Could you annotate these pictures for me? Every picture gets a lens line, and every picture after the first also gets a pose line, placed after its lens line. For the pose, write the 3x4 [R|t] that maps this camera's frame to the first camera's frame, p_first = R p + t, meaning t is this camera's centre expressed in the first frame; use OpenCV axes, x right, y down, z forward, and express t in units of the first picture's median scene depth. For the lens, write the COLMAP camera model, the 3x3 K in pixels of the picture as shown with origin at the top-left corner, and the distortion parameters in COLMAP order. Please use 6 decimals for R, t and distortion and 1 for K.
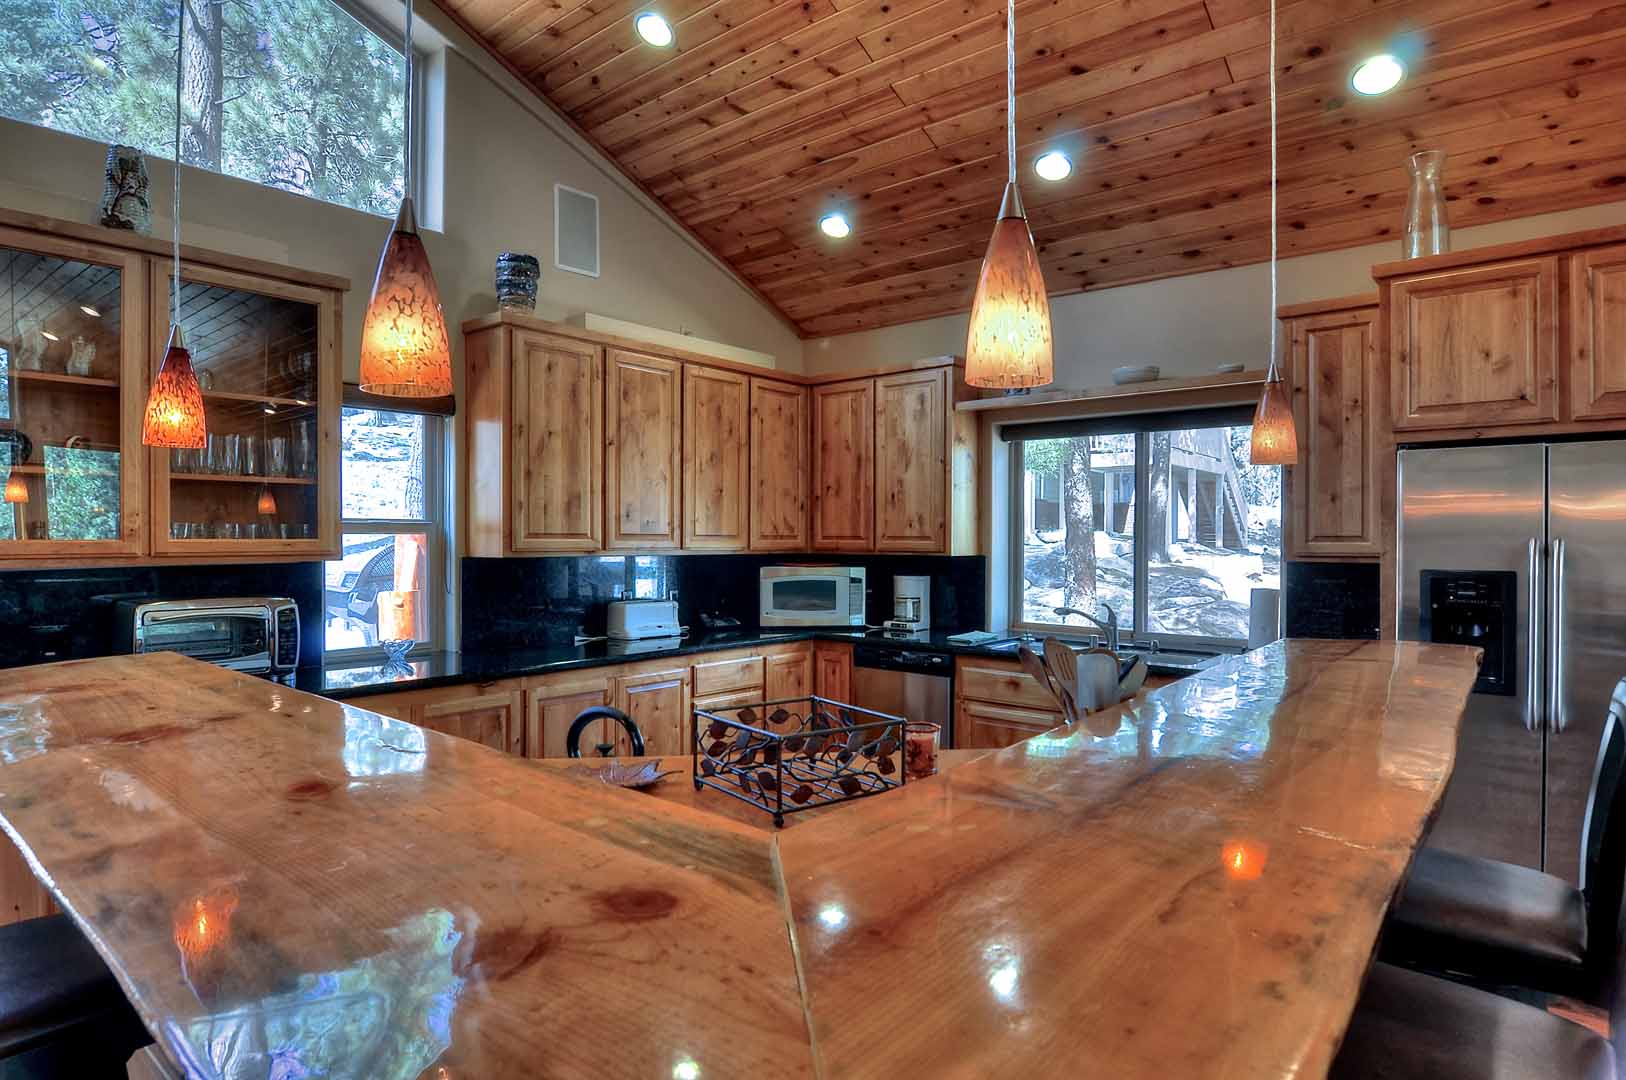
lens RADIAL K [[896.8, 0, 821.7], [0, 896.8, 539.1], [0, 0, 1]] dist [-0.003397, -0.013276]
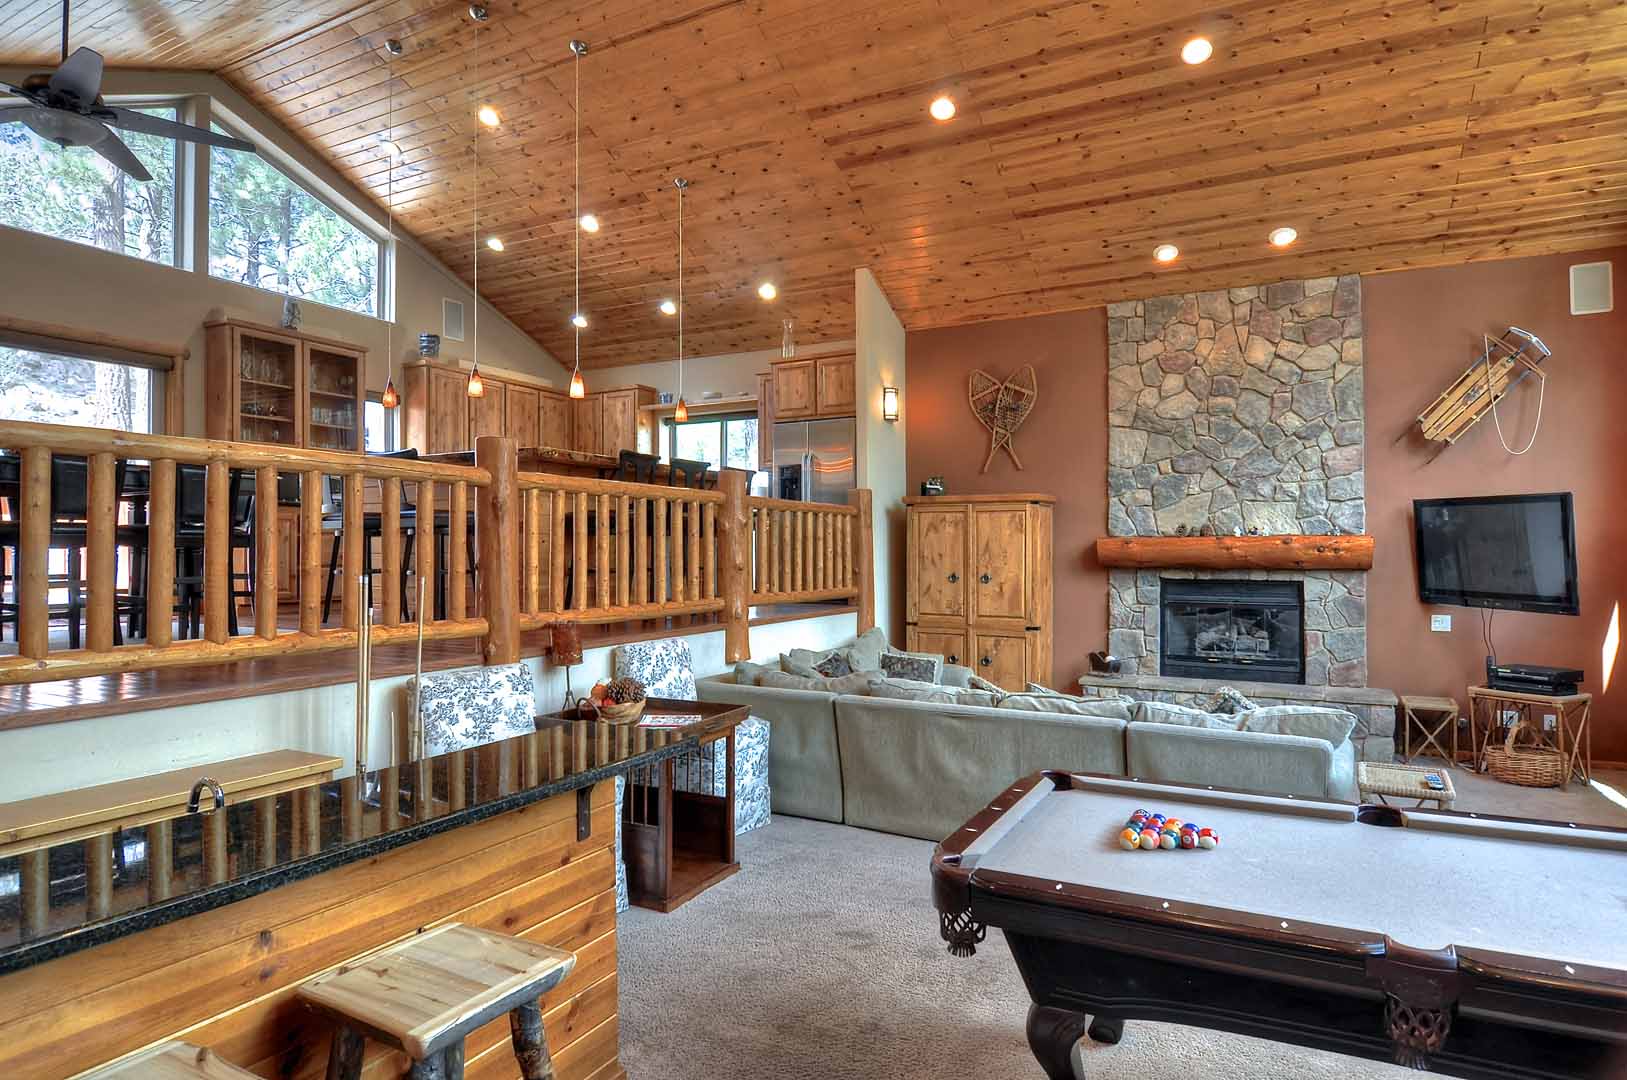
lens RADIAL K [[897.3, 0, 822.3], [0, 897.3, 539.1], [0, 0, 1]] dist [-0.003397, -0.013276]
pose [[0.976623, -0.003645, 0.214927, 0.123858], [0.006893, 0.999873, -0.014363, 0.214340], [-0.214847, 0.015509, 0.976525, -1.271367]]
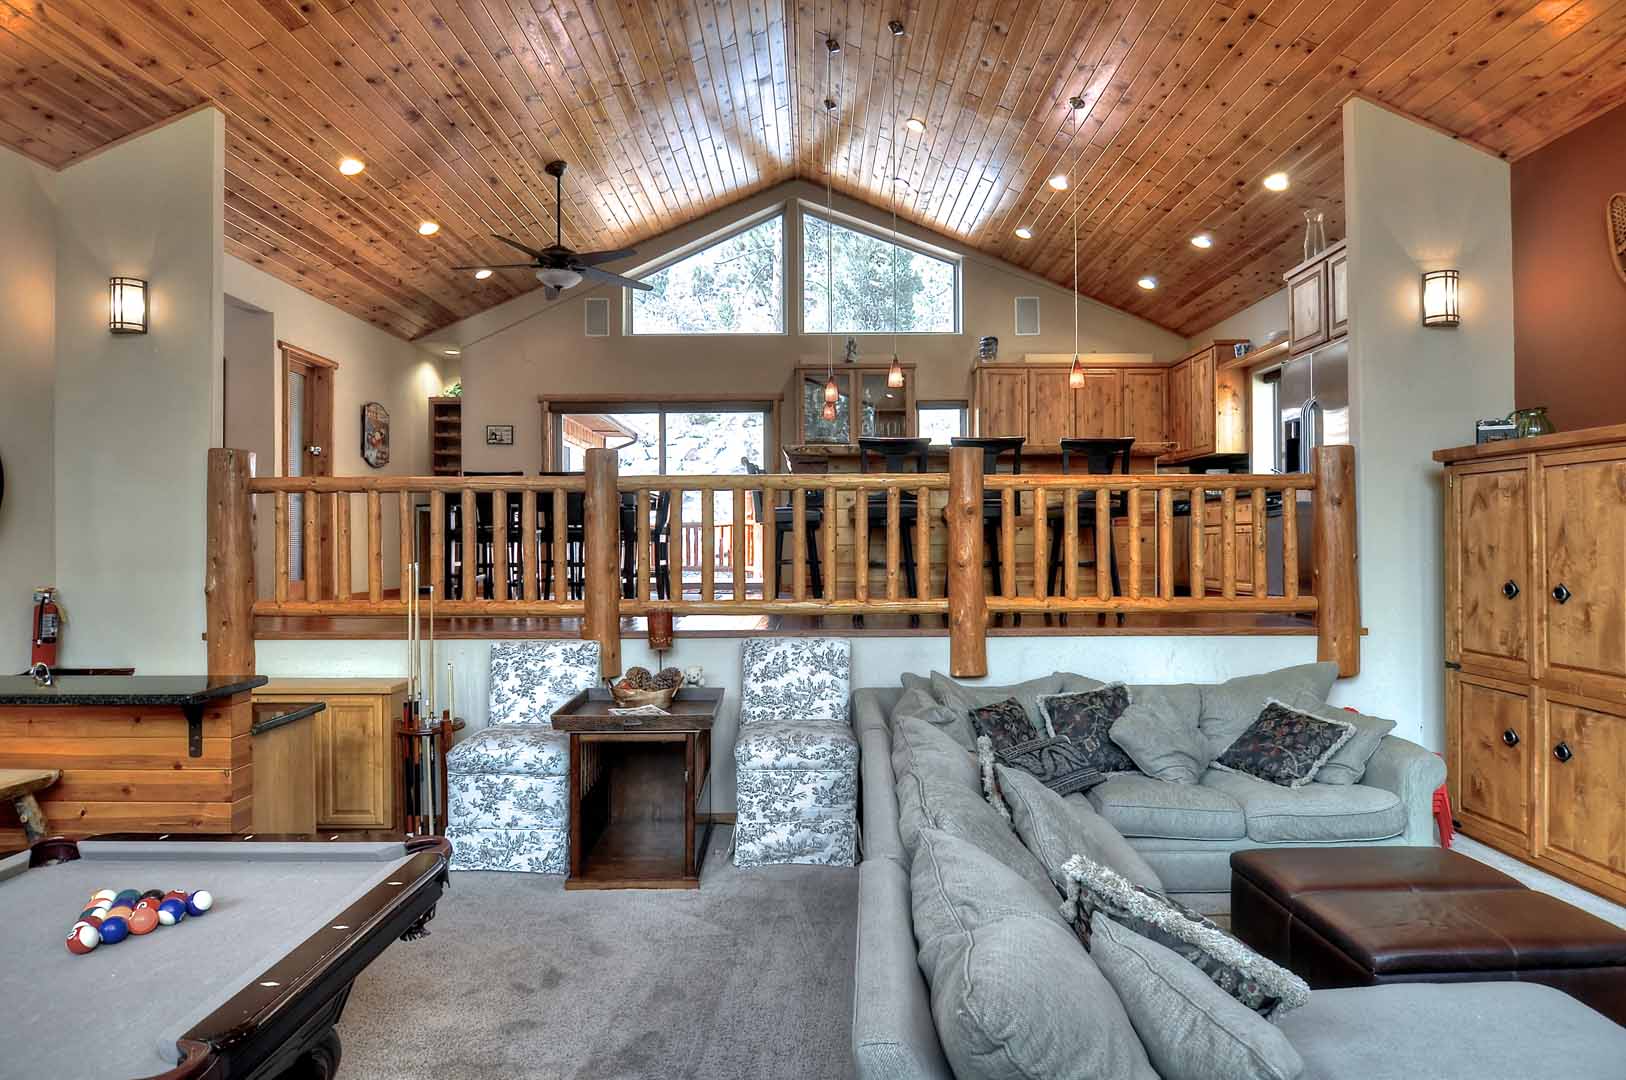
lens RADIAL K [[876.0, 0, 822.6], [0, 876.0, 539.3], [0, 0, 1]] dist [-0.003060, -0.010913]
pose [[0.647851, -0.011939, -0.761673, 1.029856], [0.005924, 0.999926, -0.010635, 0.217649], [0.761744, 0.002377, 0.647874, -0.755667]]
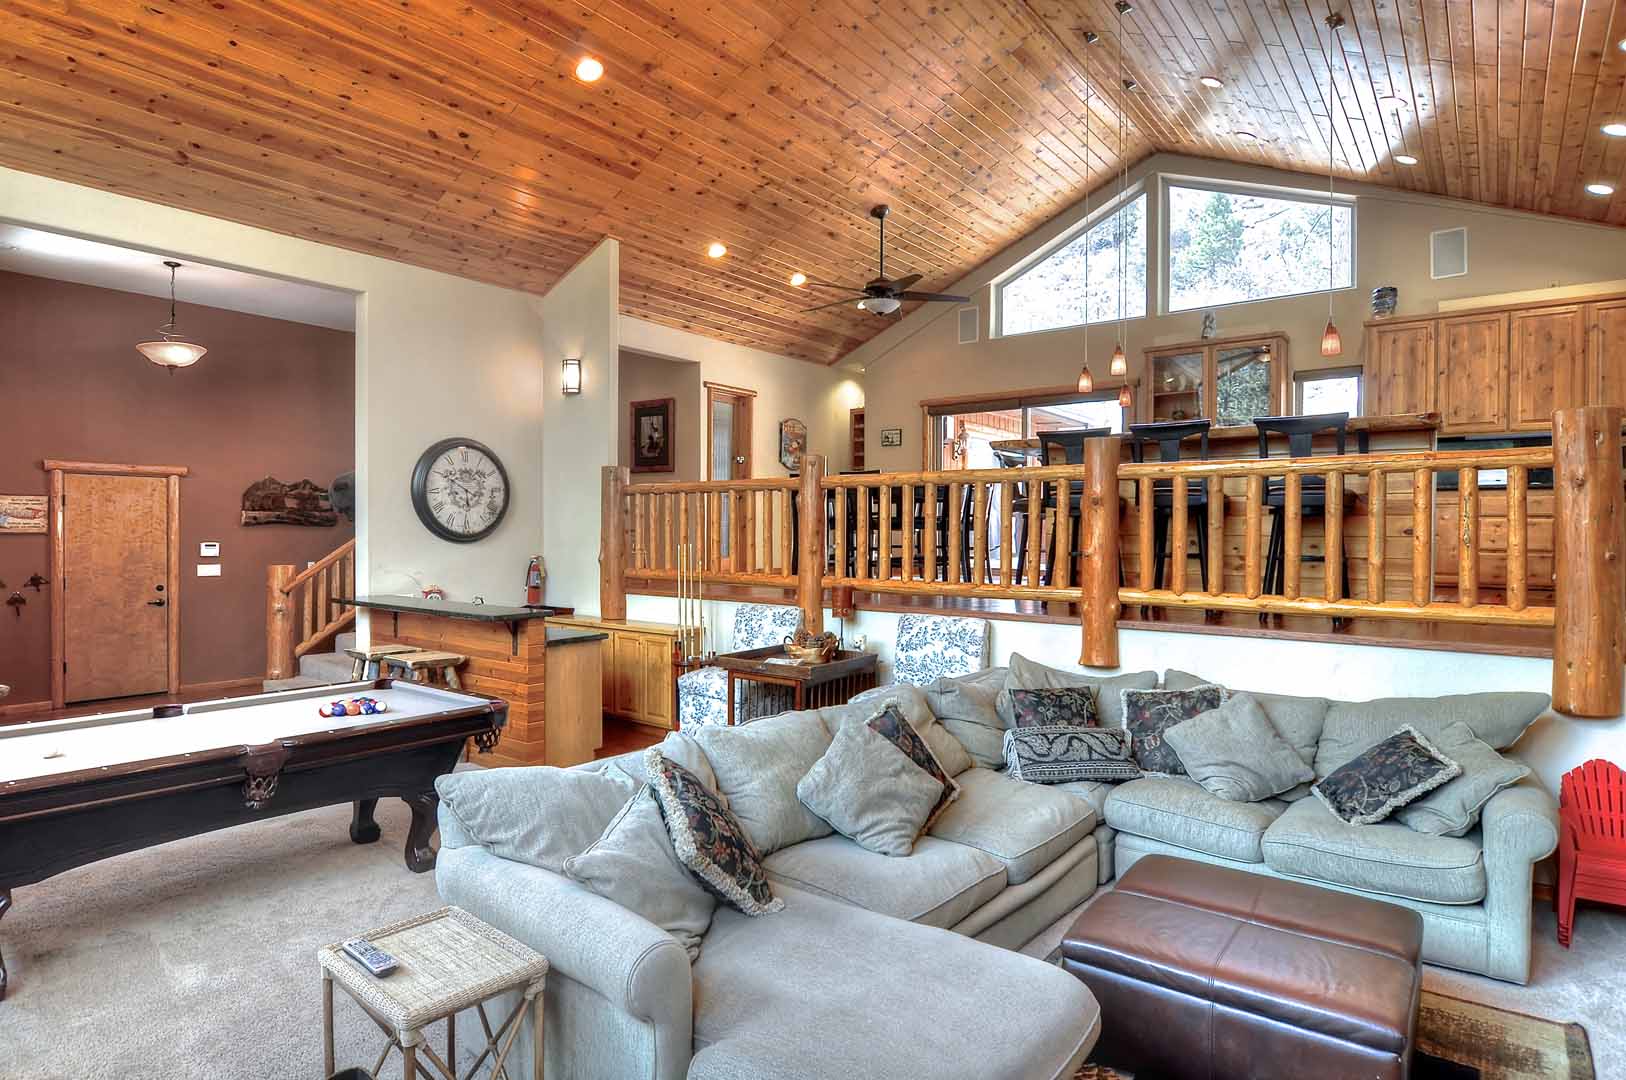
lens RADIAL K [[896.8, 0, 821.7], [0, 896.8, 539.1], [0, 0, 1]] dist [-0.003397, -0.013276]
pose [[0.045010, 0.003114, -0.998982, 1.428702], [-0.007230, 0.999970, 0.002791, 0.218241], [0.998960, 0.007097, 0.045031, -0.291981]]
